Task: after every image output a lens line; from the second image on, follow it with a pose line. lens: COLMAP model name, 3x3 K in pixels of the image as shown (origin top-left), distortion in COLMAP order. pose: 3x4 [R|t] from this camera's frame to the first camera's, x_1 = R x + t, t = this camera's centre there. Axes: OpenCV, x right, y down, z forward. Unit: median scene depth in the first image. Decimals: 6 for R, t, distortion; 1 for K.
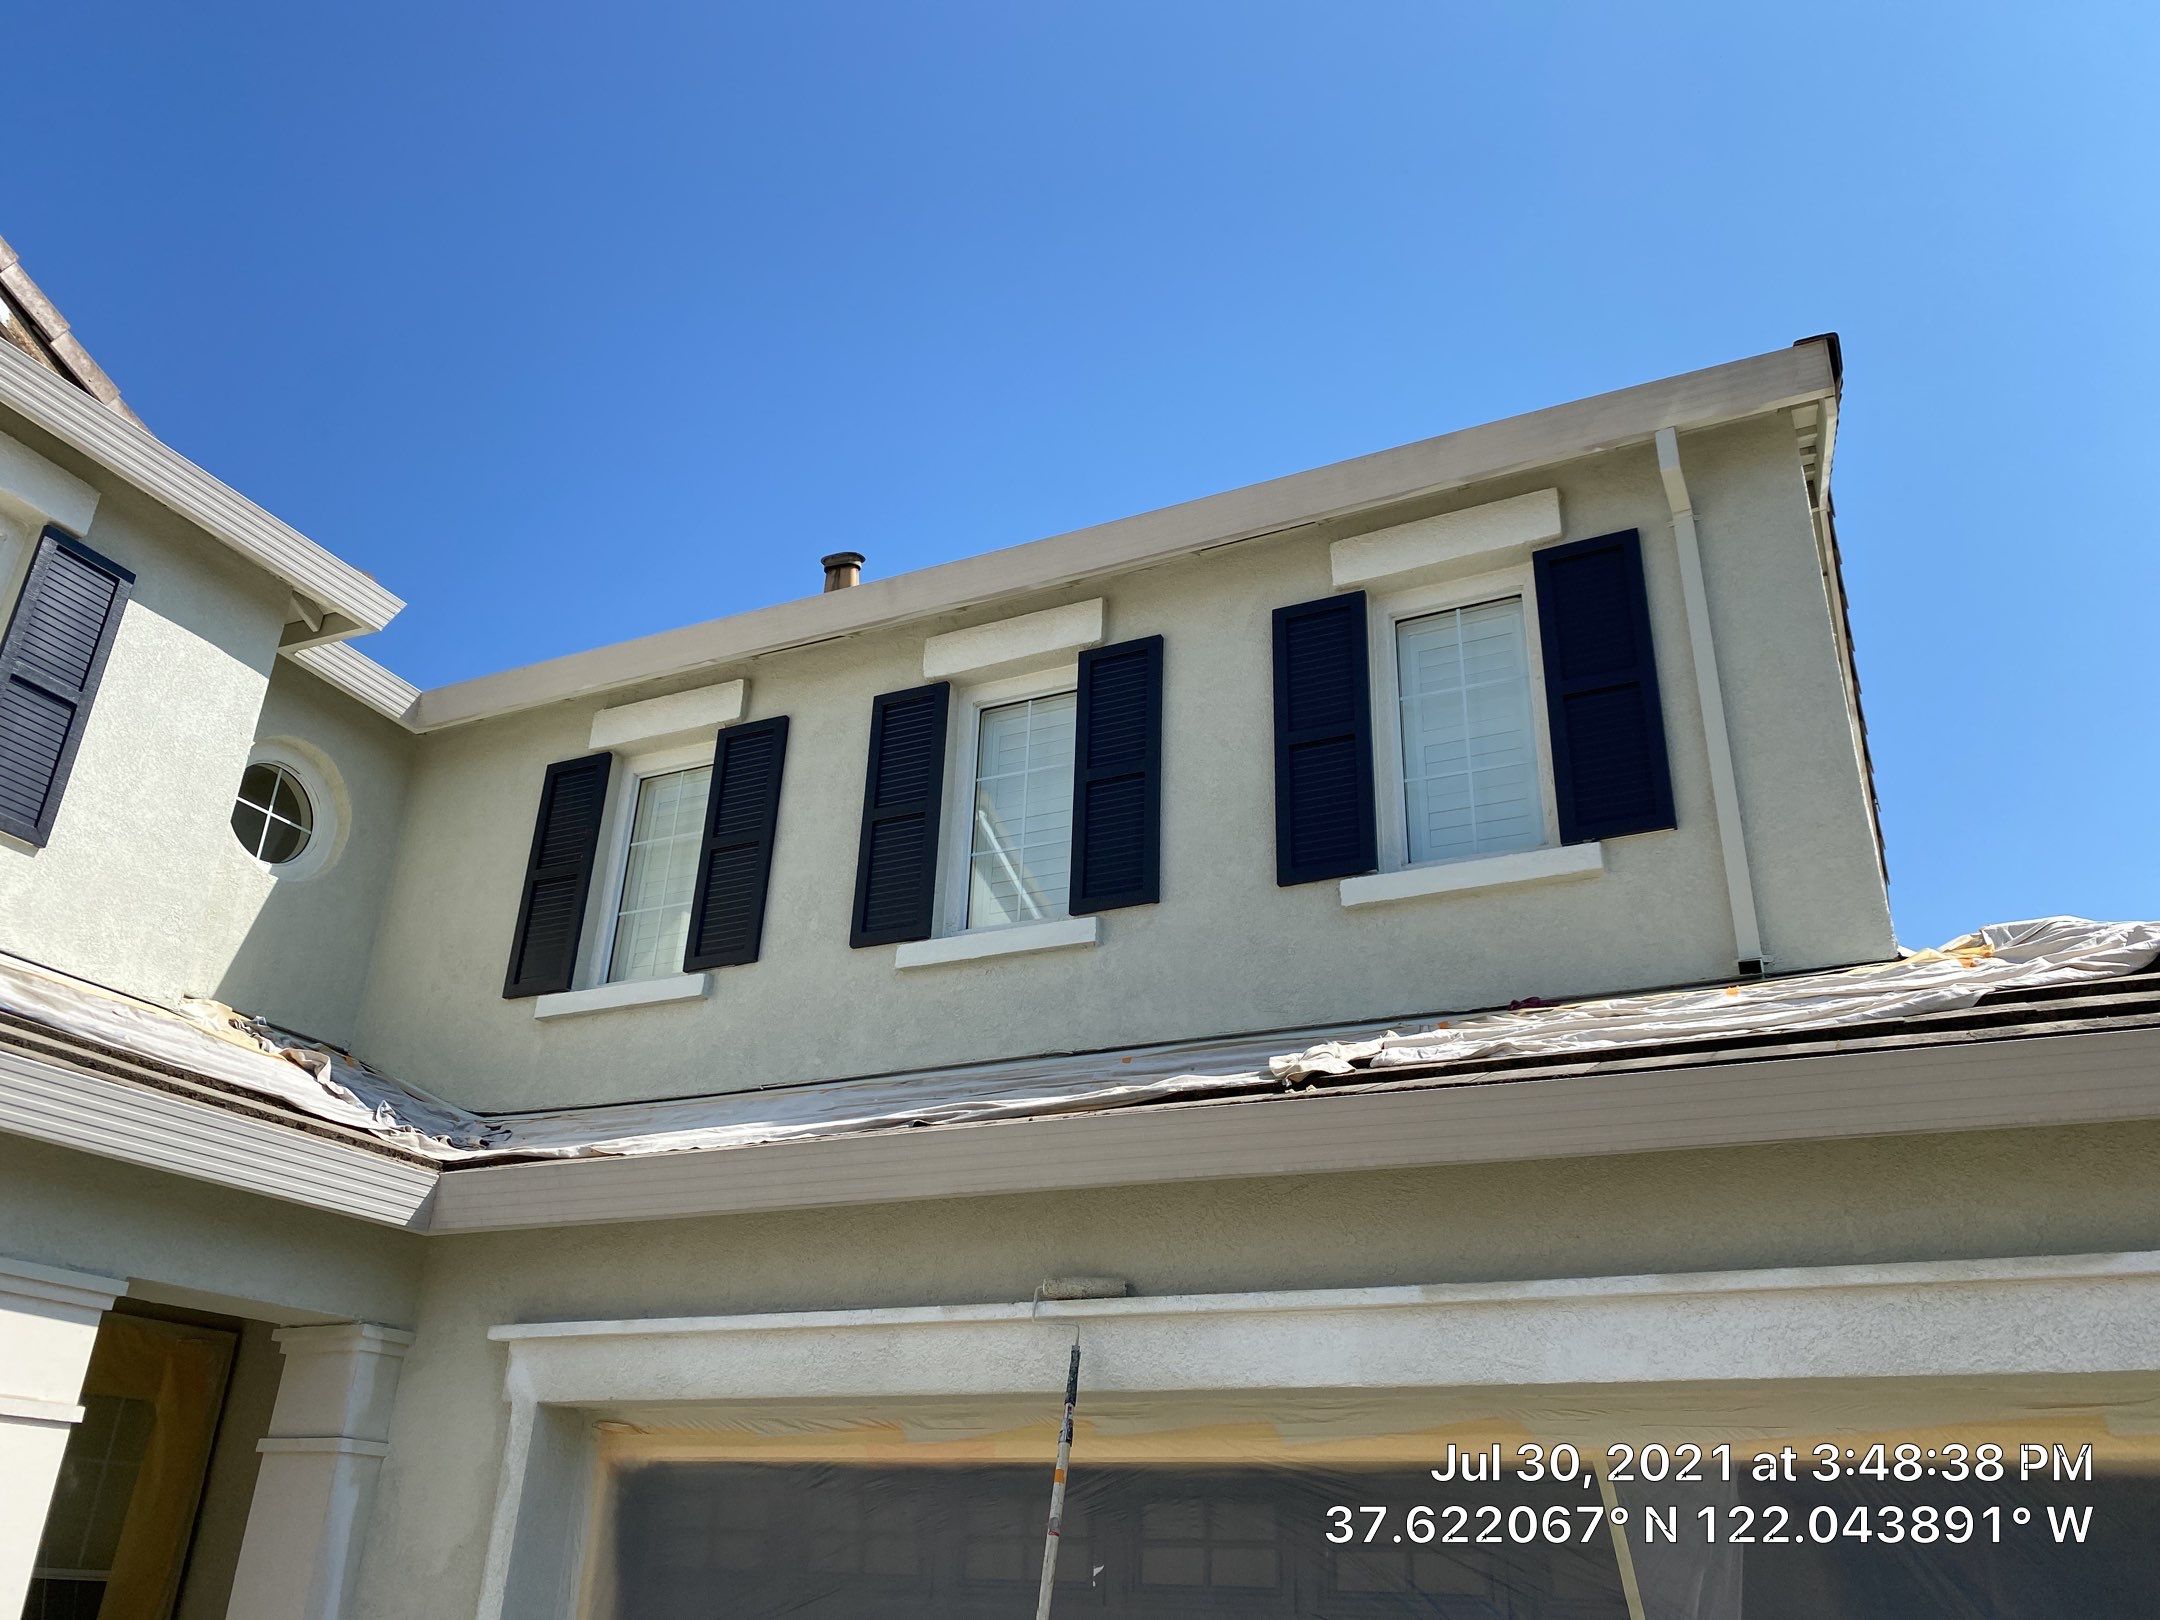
lens RADIAL K [[1652.3, 0, 1092.8], [0, 1652.3, 818.1], [0, 0, 1]] dist [0.039113, -0.046718]
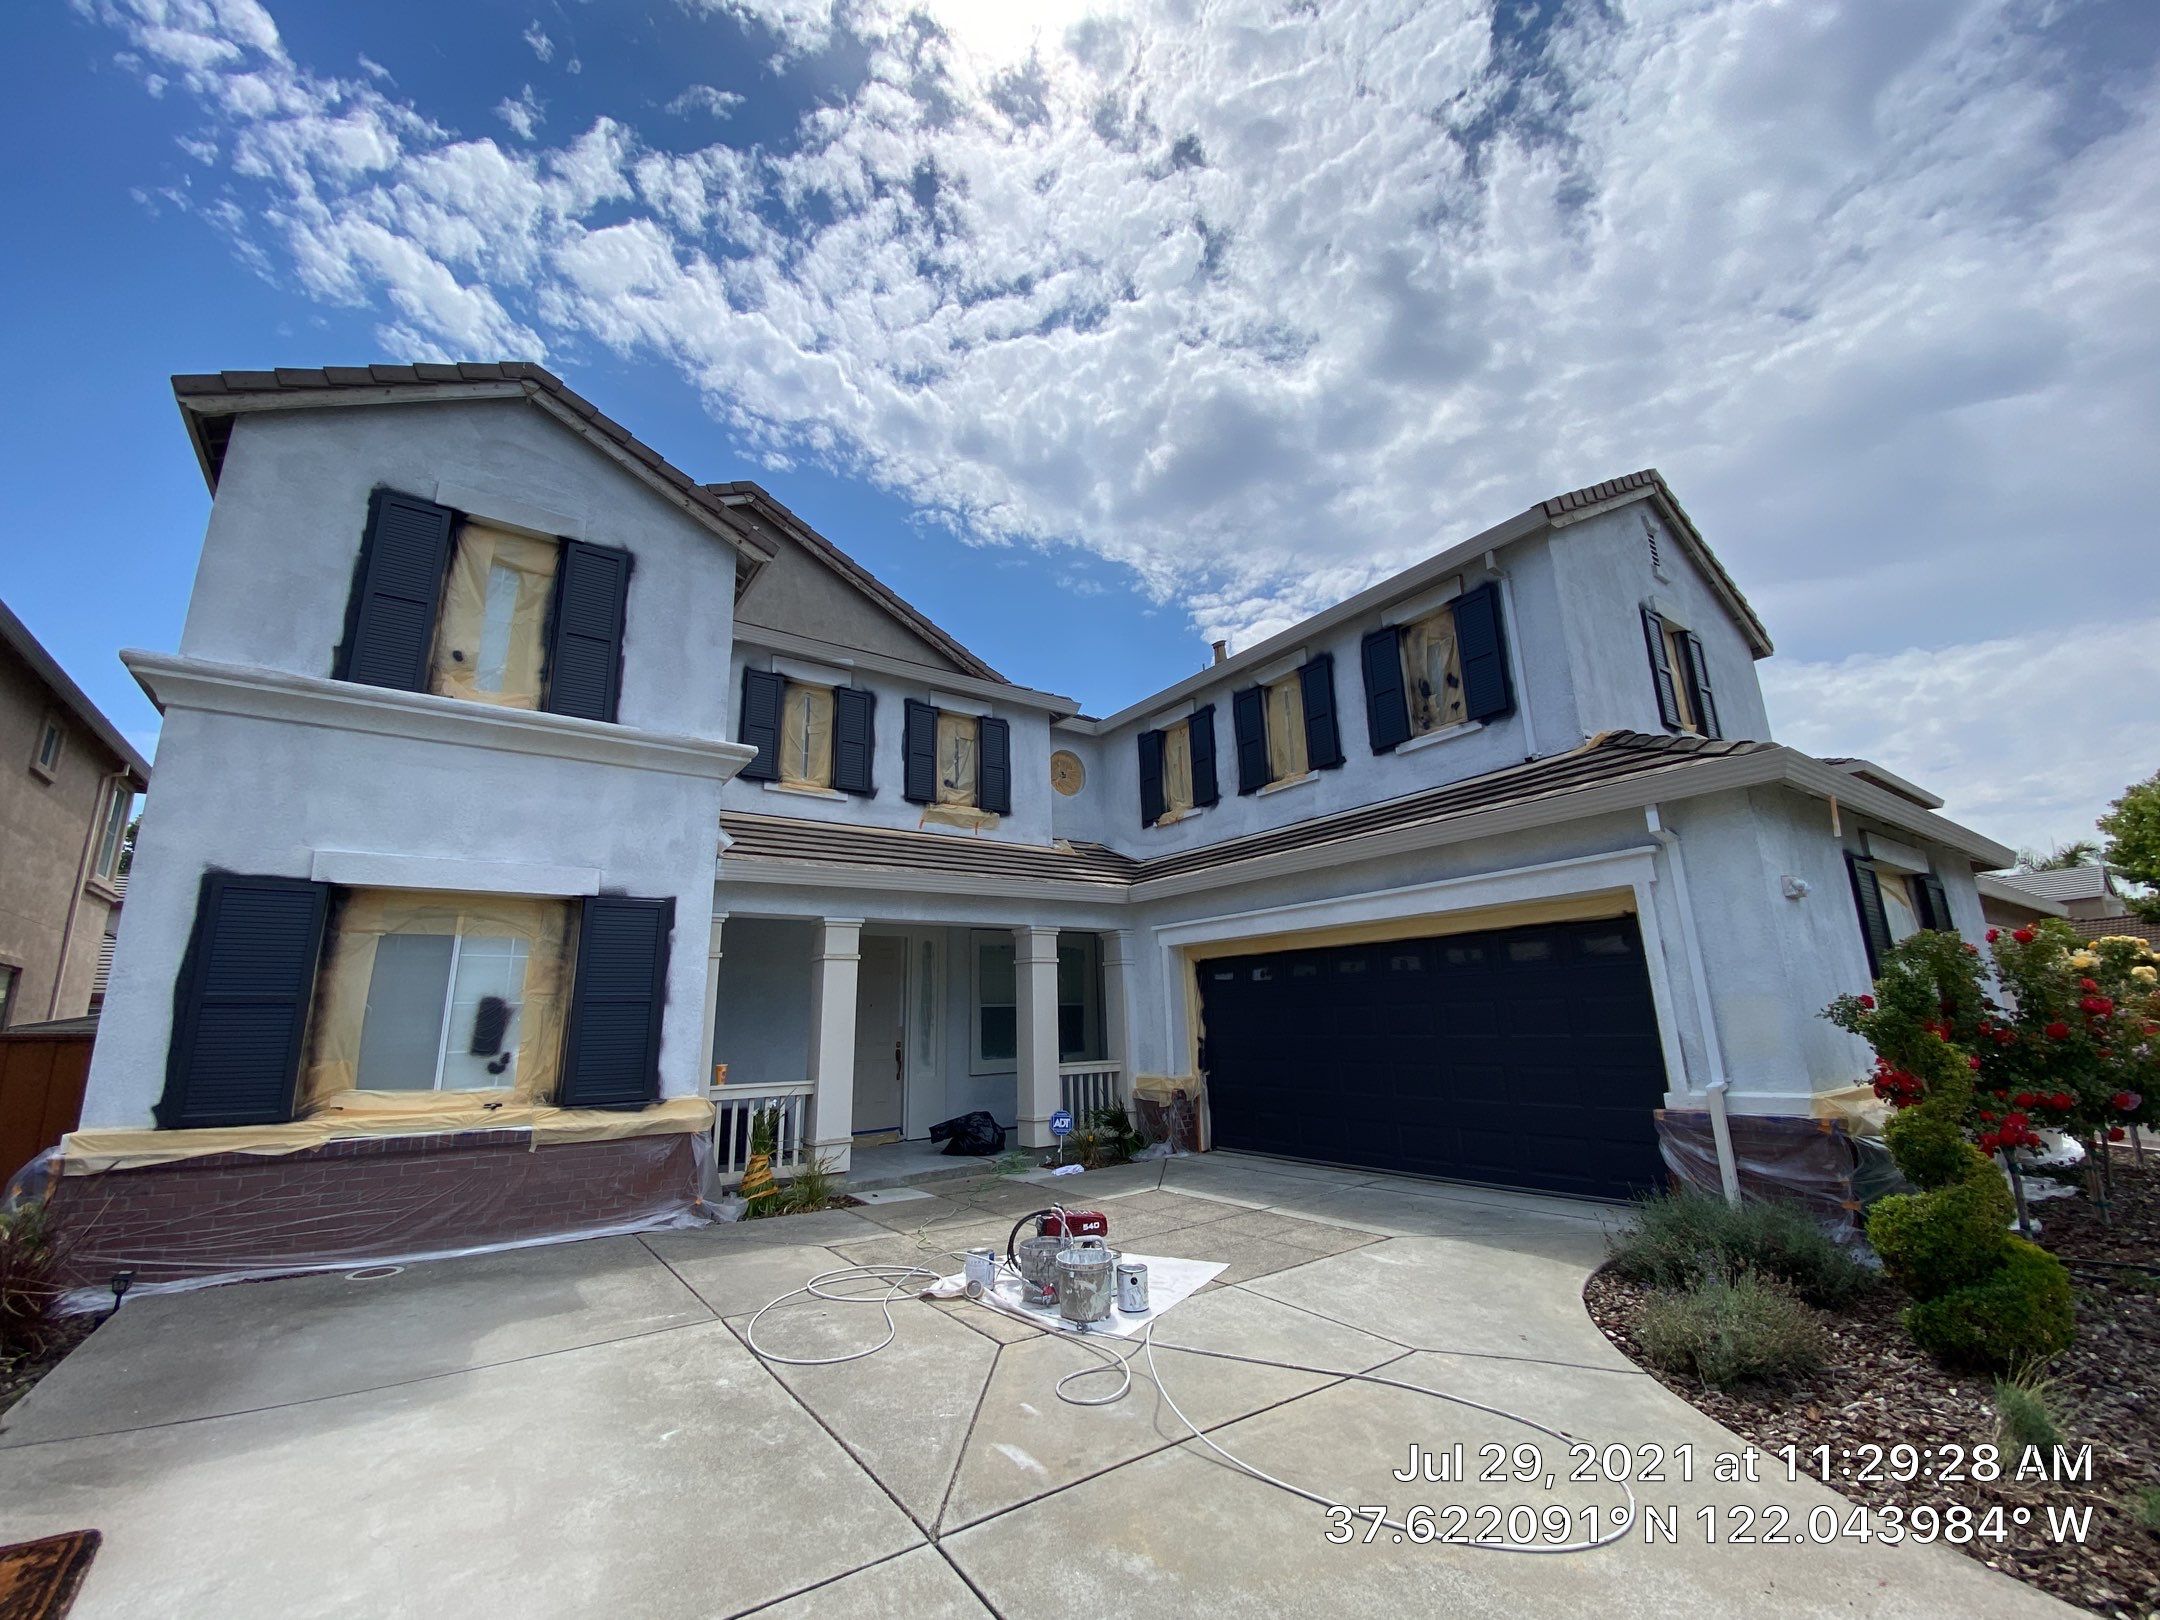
lens RADIAL K [[870.2, 0, 1074.7], [0, 870.2, 816.9], [0, 0, 1]] dist [0.014651, -0.018866]
pose [[0.869631, -0.168889, -0.463916, 0.316719], [0.258564, 0.956295, 0.136549, -0.173386], [0.420579, -0.238699, 0.875292, -0.508786]]
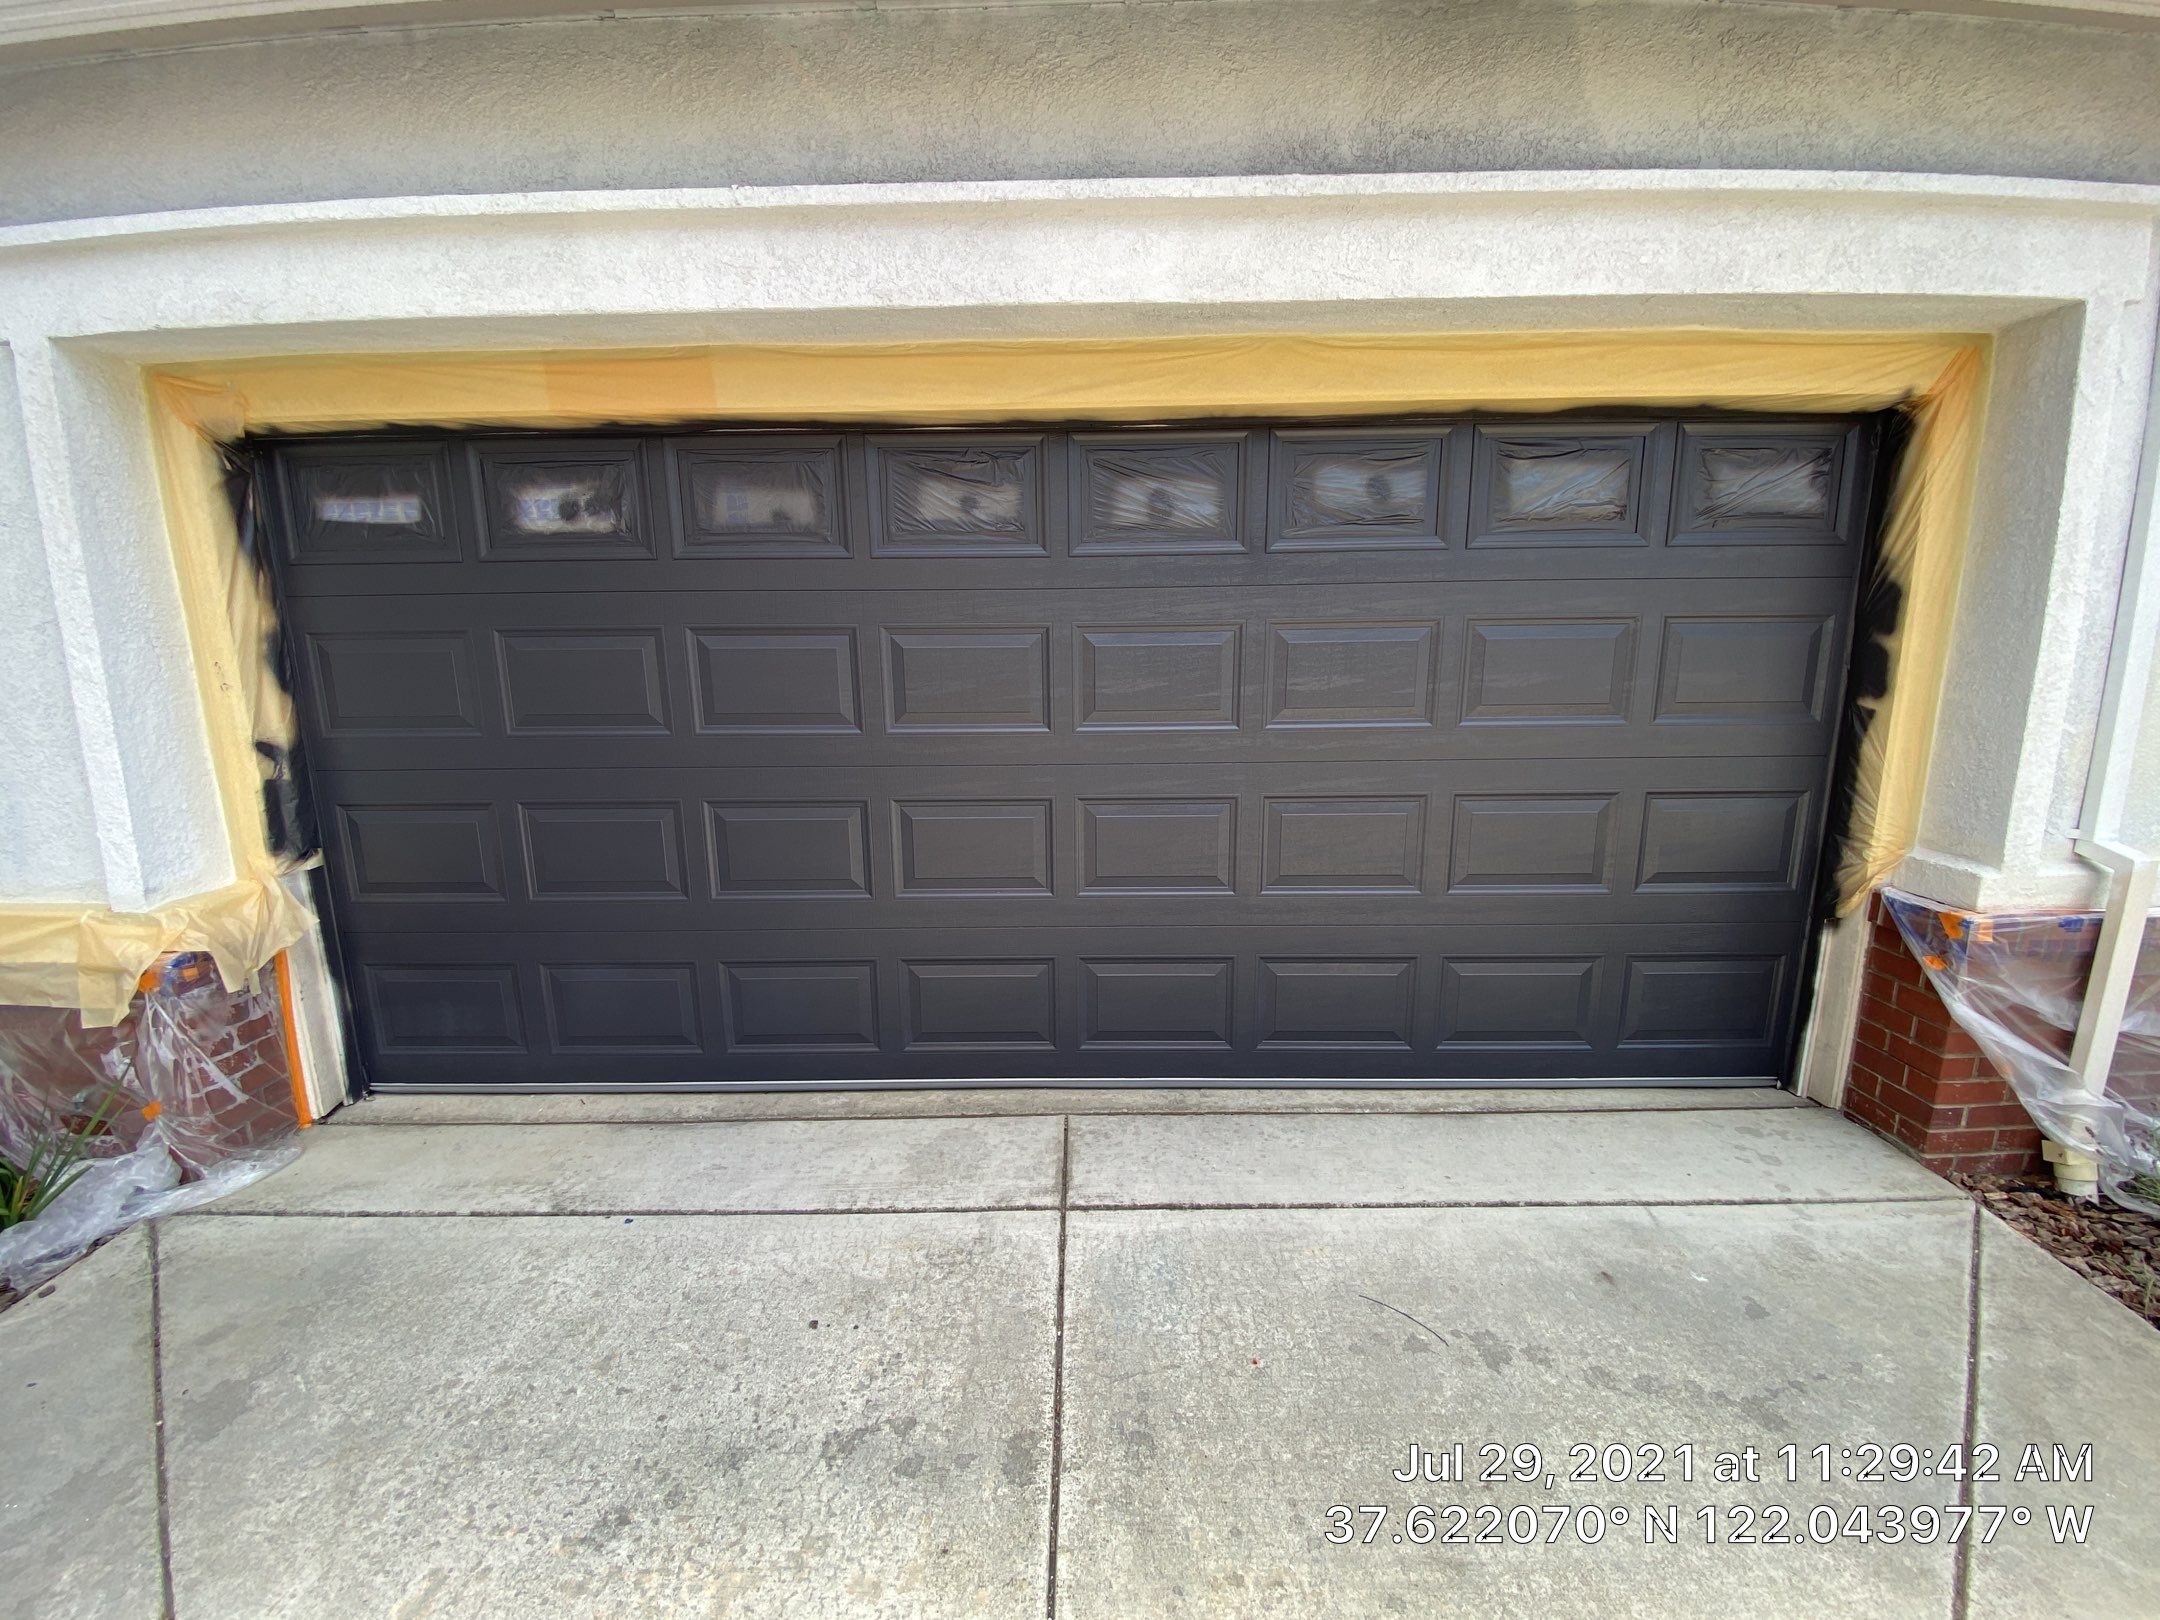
lens RADIAL K [[876.7, 0, 1071.6], [0, 876.7, 814.3], [0, 0, 1]] dist [0.022545, -0.021353]
pose [[0.908028, -0.123740, 0.400216, -0.072981], [-0.138752, 0.812609, 0.566051, 0.190126], [-0.395263, -0.569521, 0.720703, 0.324438]]
